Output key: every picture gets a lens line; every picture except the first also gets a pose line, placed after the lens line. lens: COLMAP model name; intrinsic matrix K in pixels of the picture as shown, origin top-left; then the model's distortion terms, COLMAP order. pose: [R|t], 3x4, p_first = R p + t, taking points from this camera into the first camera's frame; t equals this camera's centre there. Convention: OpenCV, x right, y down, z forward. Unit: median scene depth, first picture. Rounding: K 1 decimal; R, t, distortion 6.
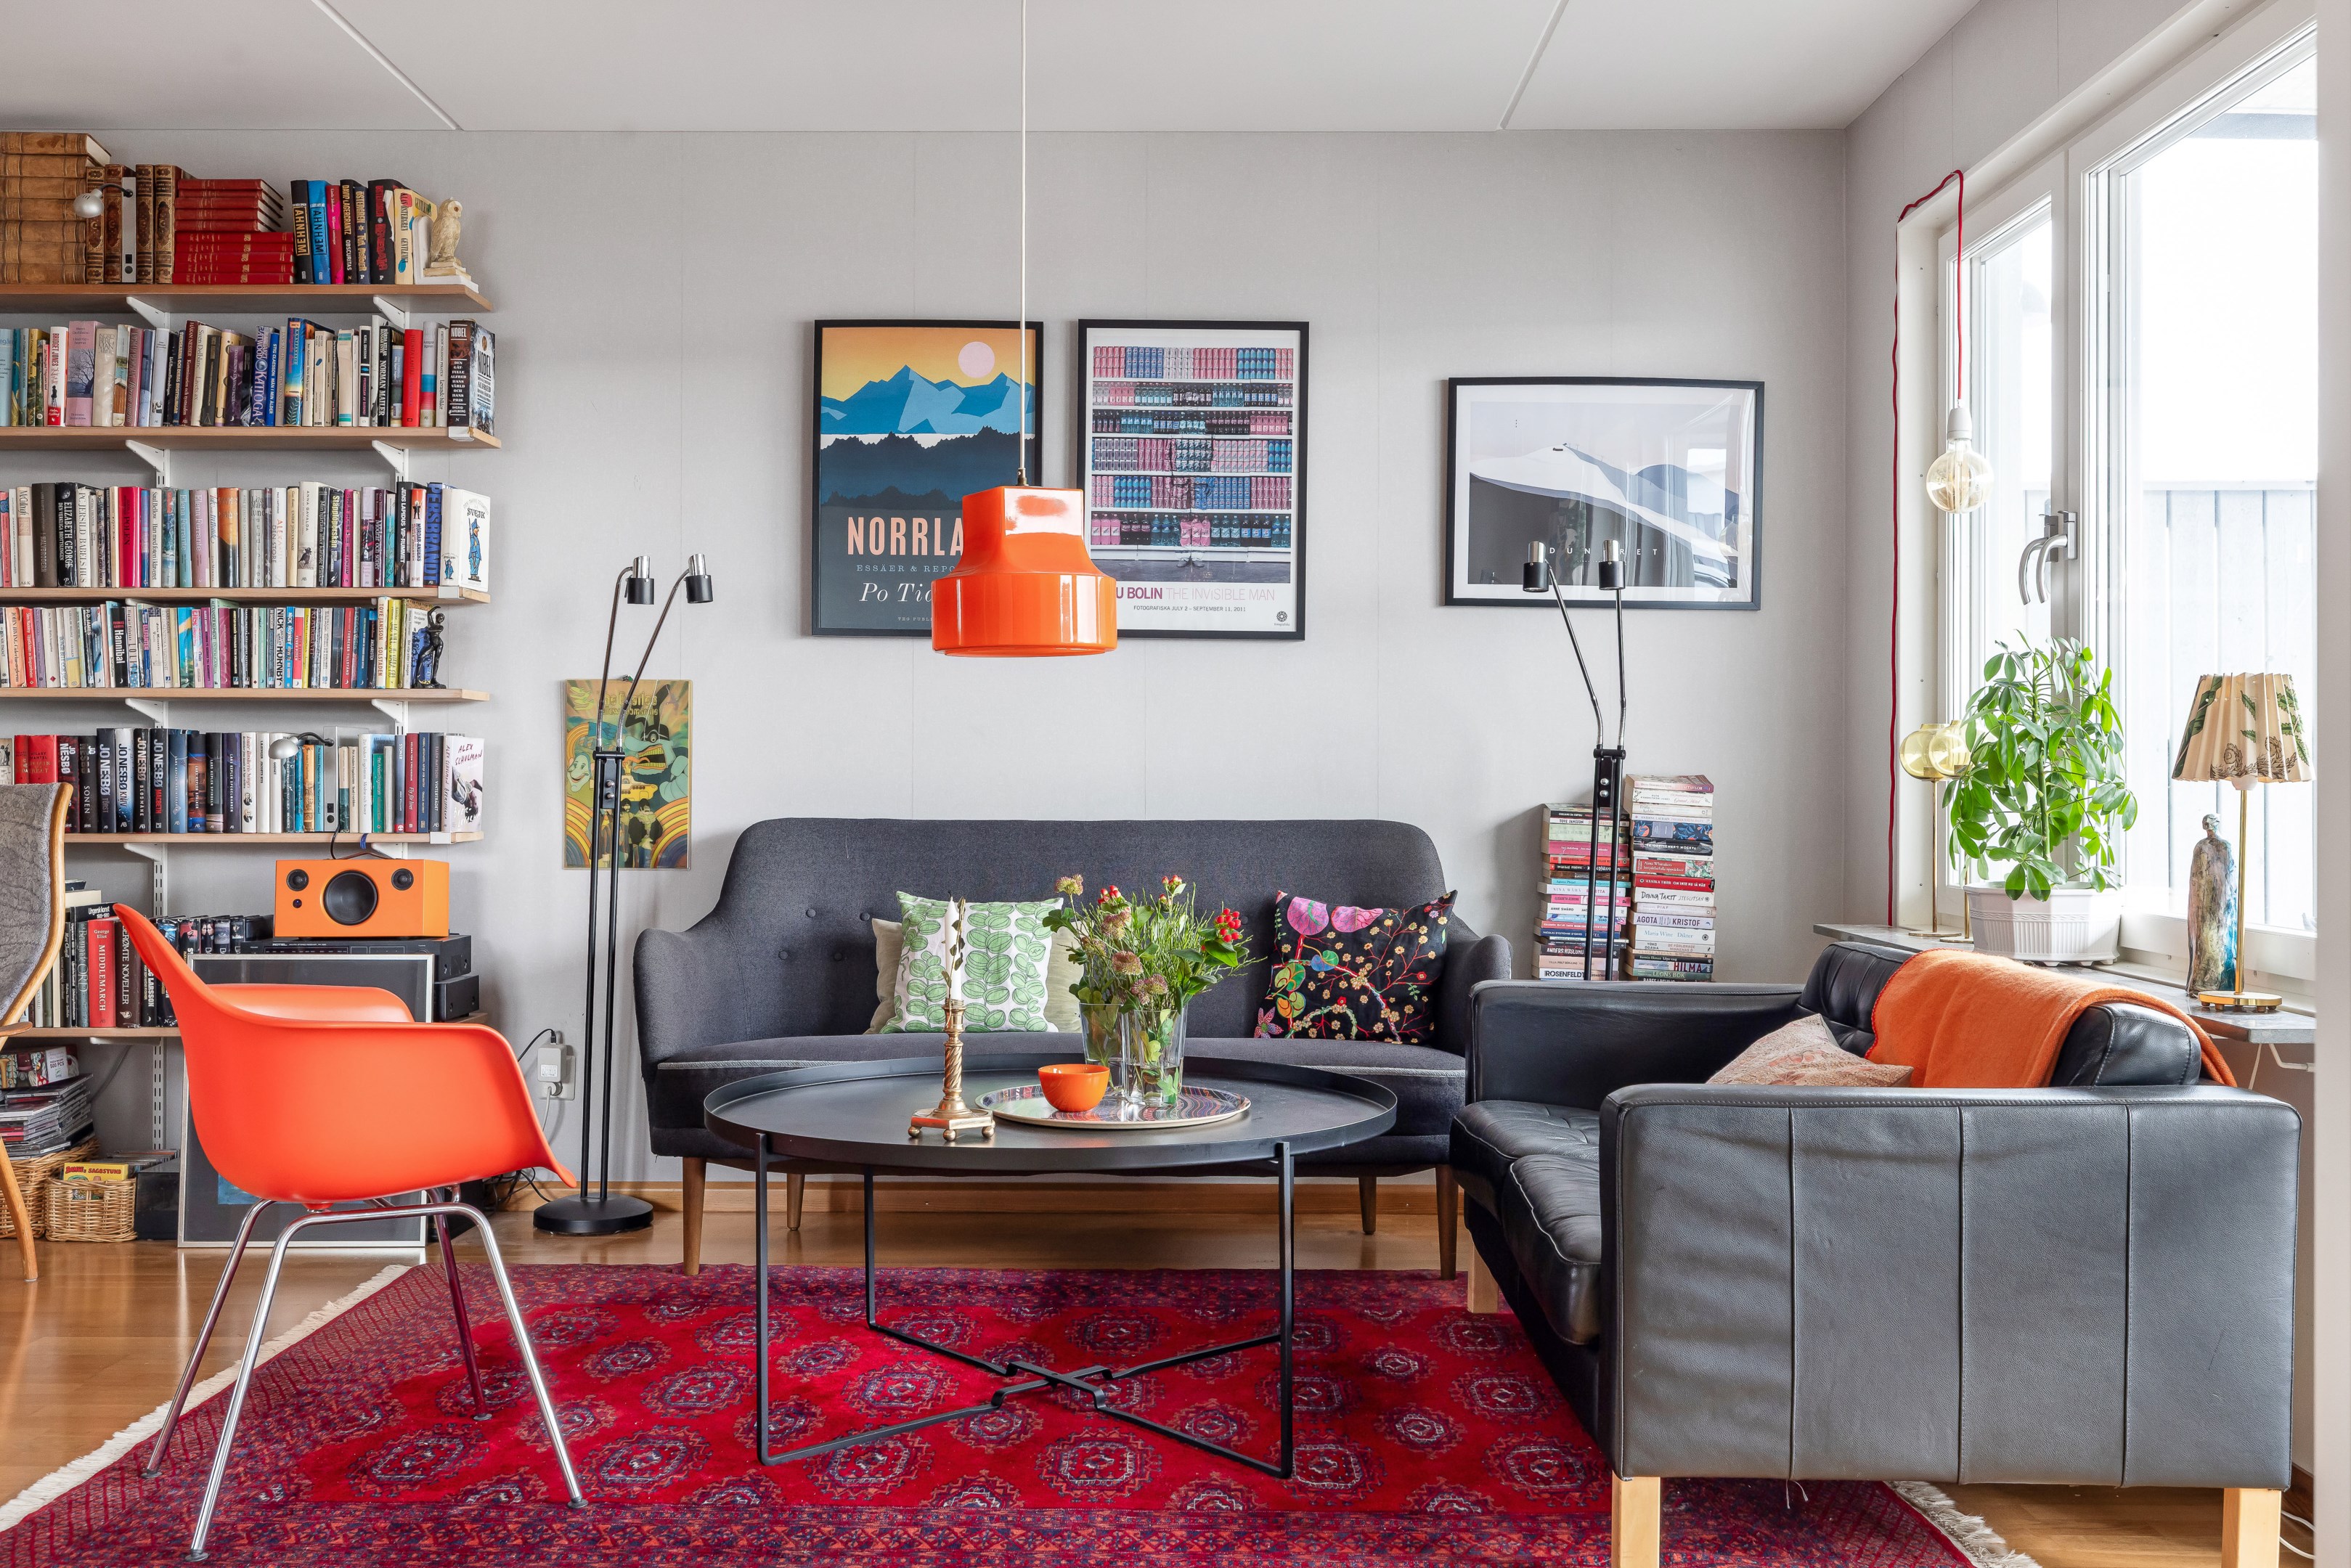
lens RADIAL K [[2303.4, 0, 1168.7], [0, 2303.4, 767.4], [0, 0, 1]] dist [-0.005204, 0.000000]
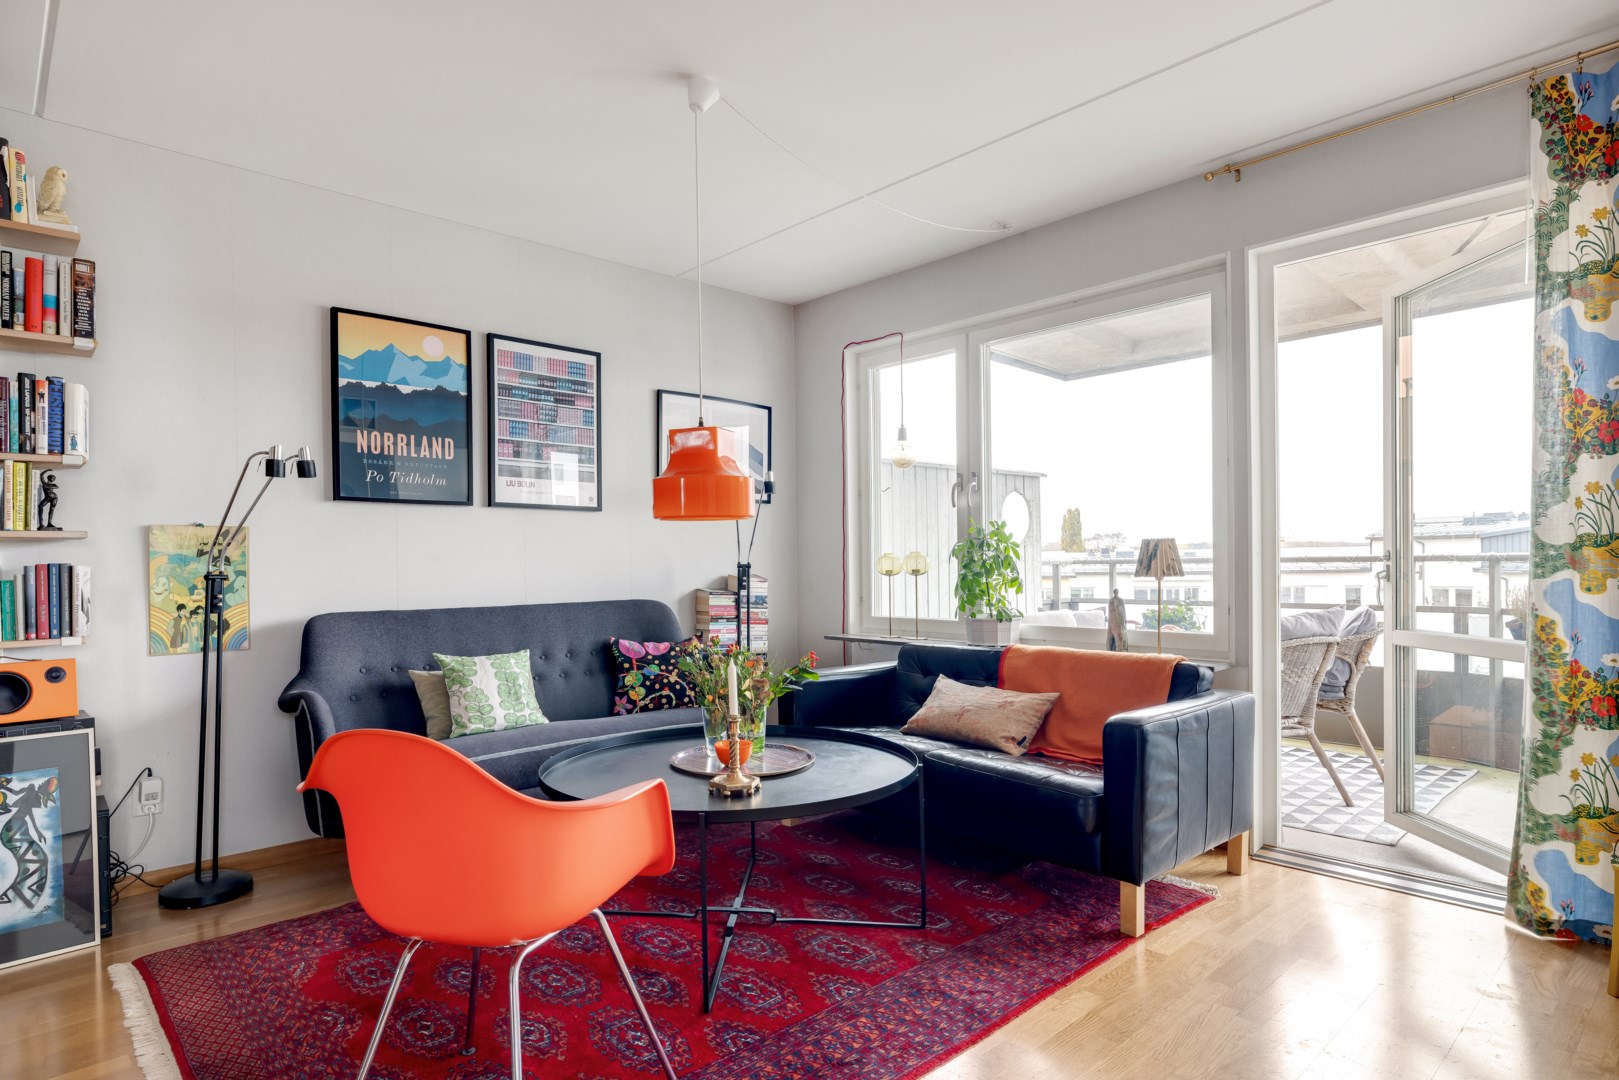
lens RADIAL K [[894.2, 0, 795.8], [0, 894.2, 573.8], [0, 0, 1]] dist [-0.002113, 0.001655]
pose [[0.727270, -0.021245, 0.686023, -0.365164], [0.011217, 0.999755, 0.019069, -0.014151], [-0.686260, -0.006173, 0.727330, 0.324411]]
